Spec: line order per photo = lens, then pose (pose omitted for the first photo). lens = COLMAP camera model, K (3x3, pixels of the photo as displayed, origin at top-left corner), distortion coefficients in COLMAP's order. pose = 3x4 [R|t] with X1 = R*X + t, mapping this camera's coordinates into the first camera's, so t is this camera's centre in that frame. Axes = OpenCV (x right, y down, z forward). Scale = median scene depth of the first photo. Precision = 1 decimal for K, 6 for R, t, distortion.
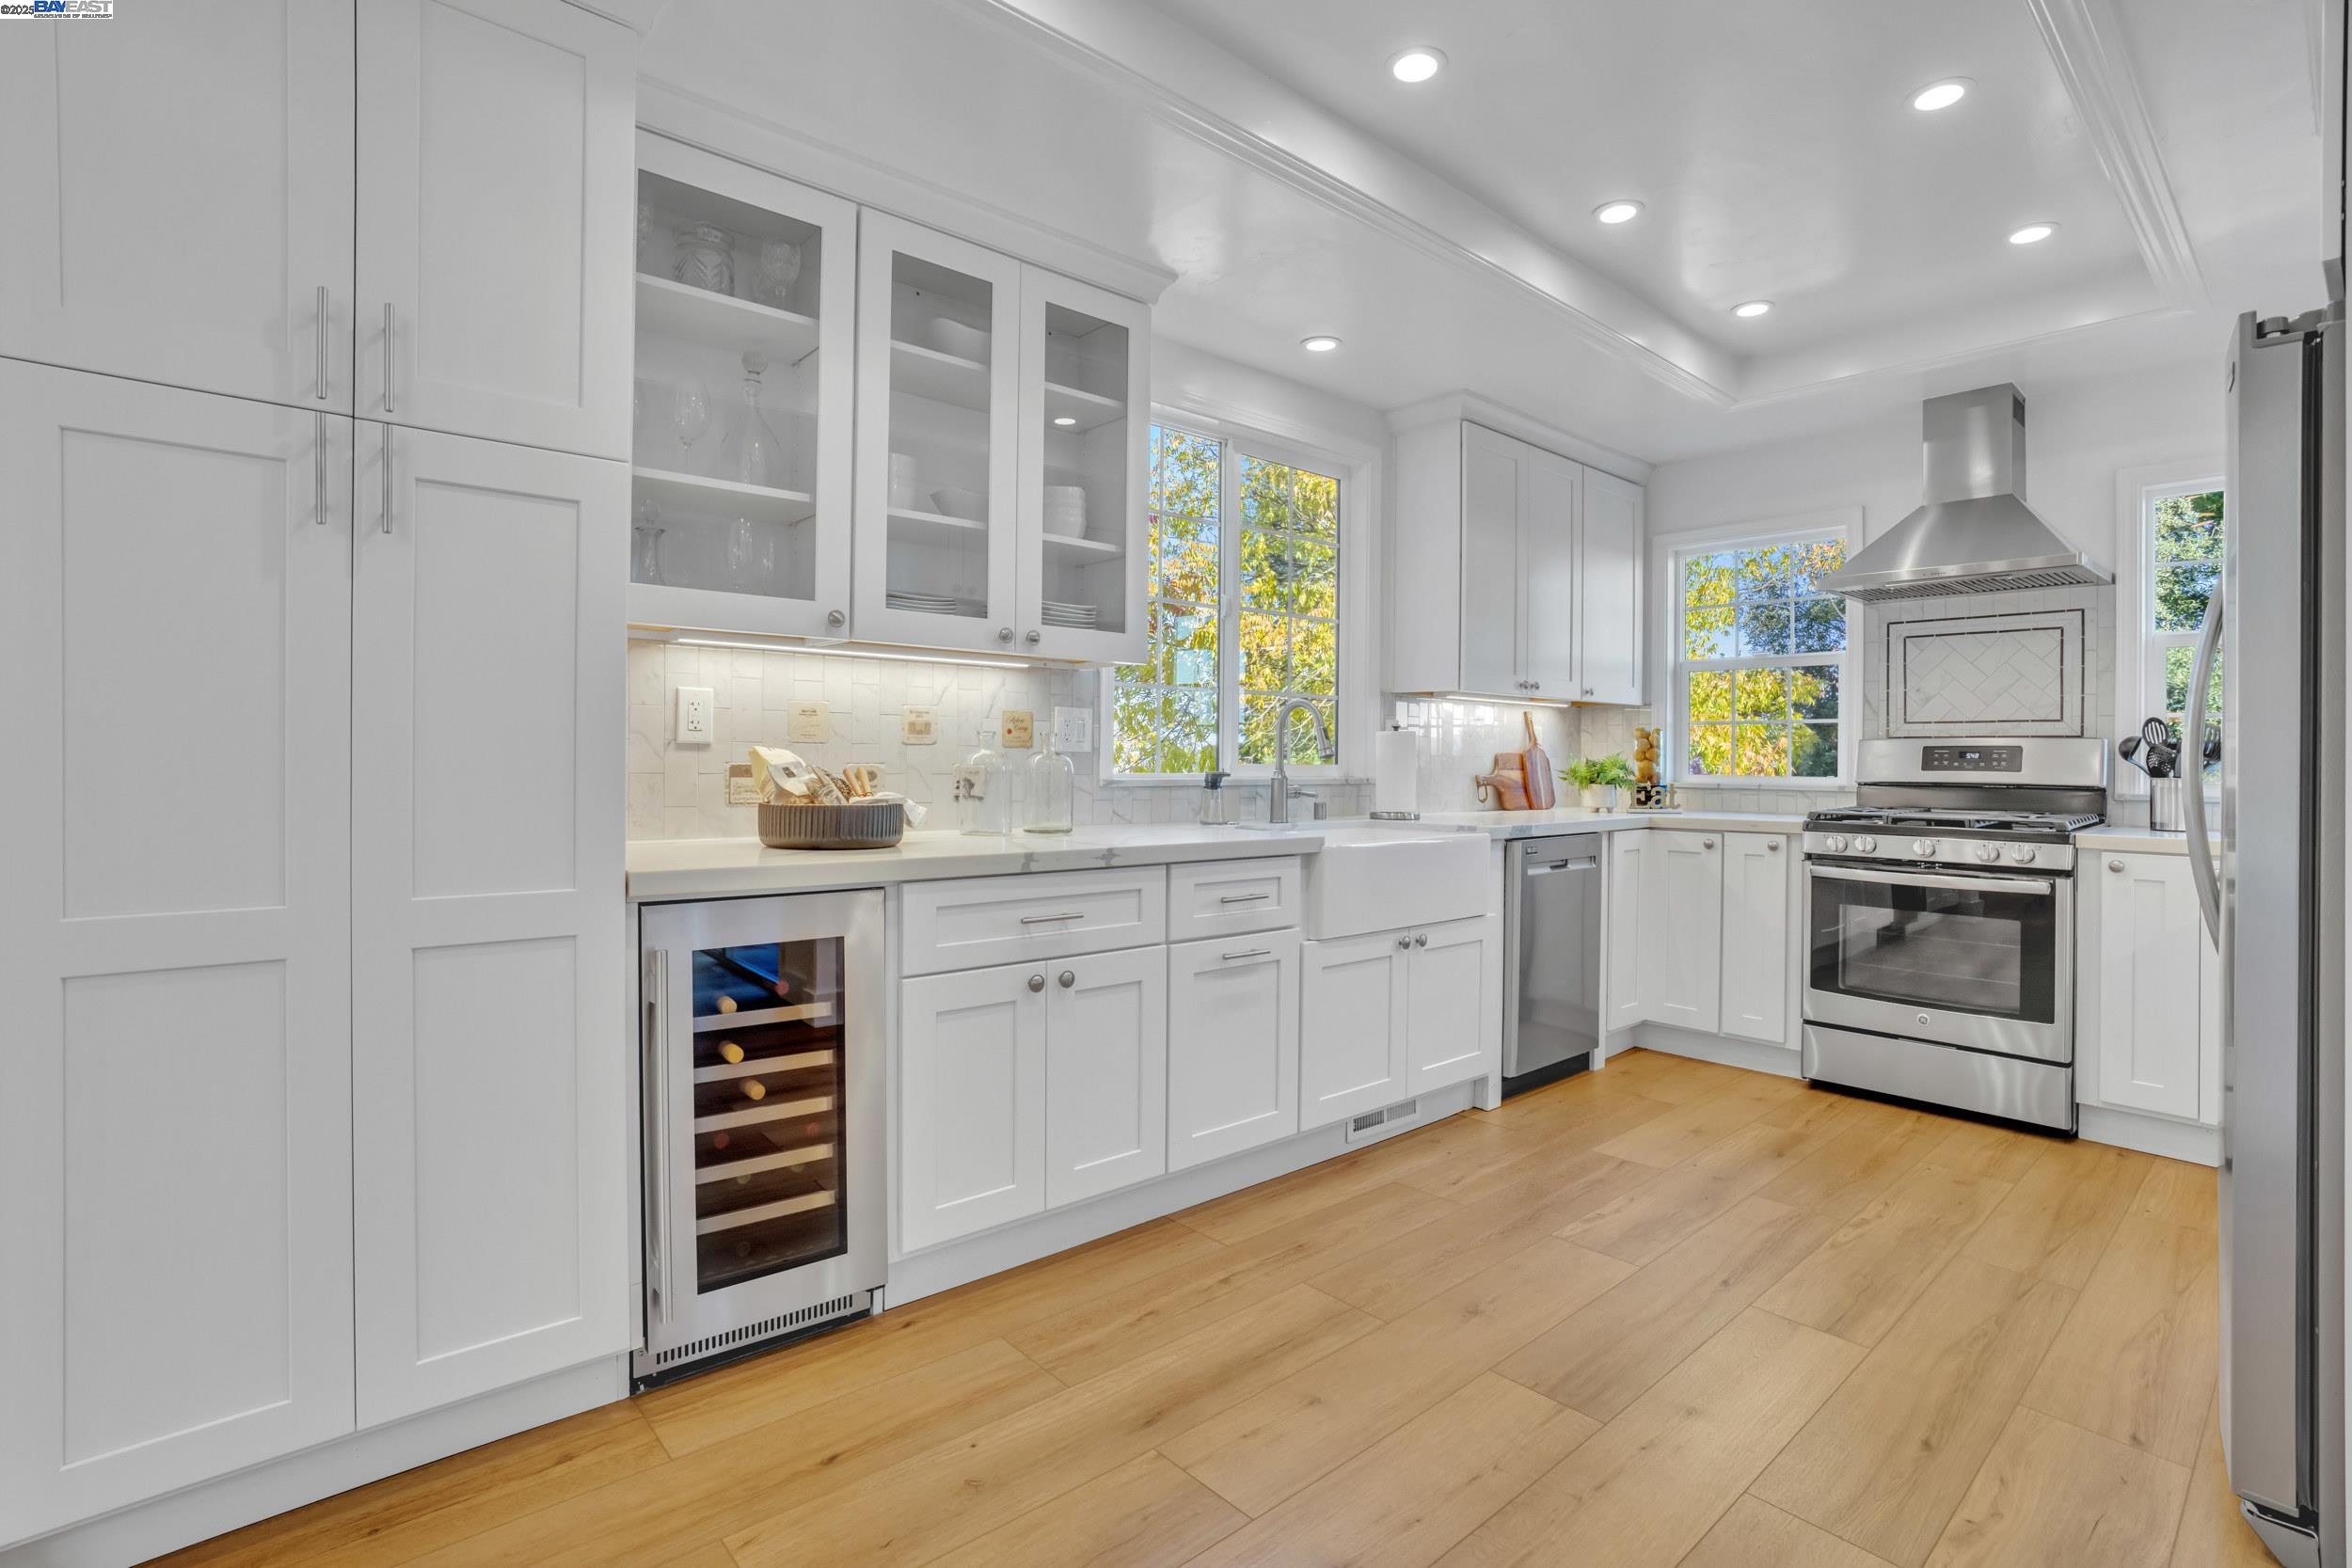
lens RADIAL K [[1087.4, 0, 1151.2], [0, 1087.4, 749.7], [0, 0, 1]] dist [-0.041979, 0.009118]
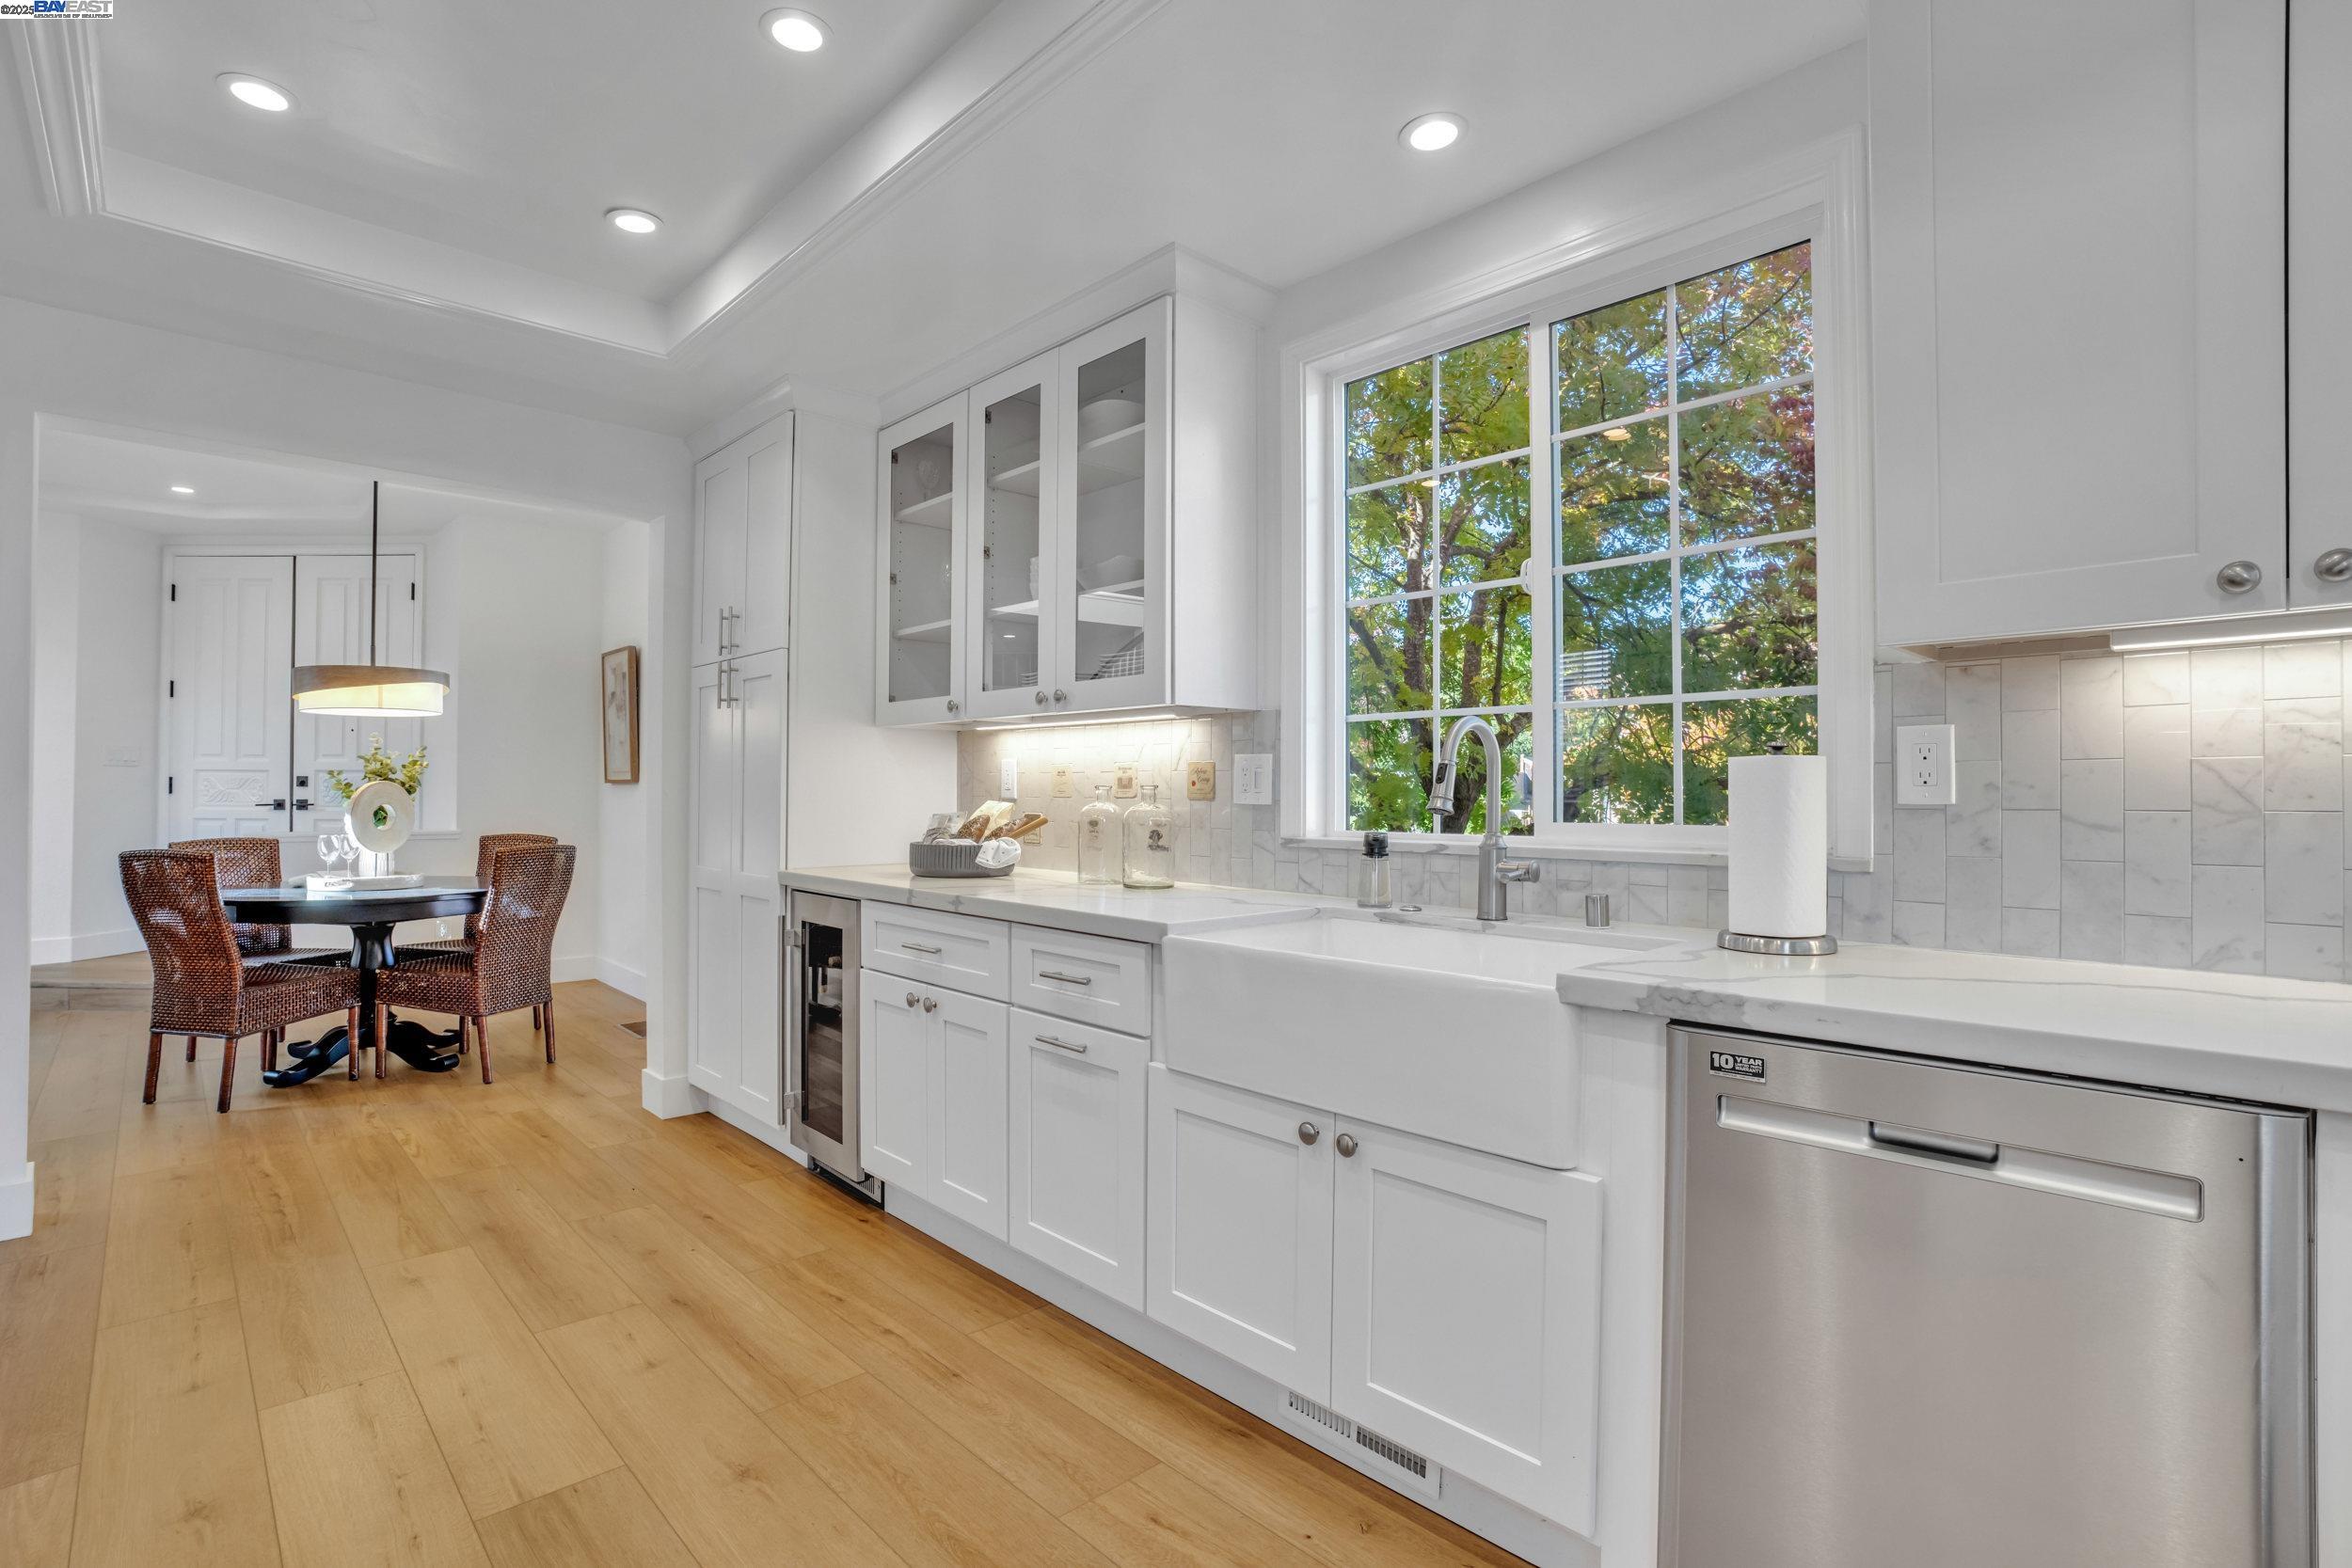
lens RADIAL K [[1087.4, 0, 1198.5], [0, 1087.4, 788.5], [0, 0, 1]] dist [-0.041979, 0.009118]
pose [[0.081930, -0.014239, -0.996536, 0.932352], [0.003775, 0.999895, -0.013977, 0.001583], [0.996631, -0.002617, 0.081975, 1.027689]]
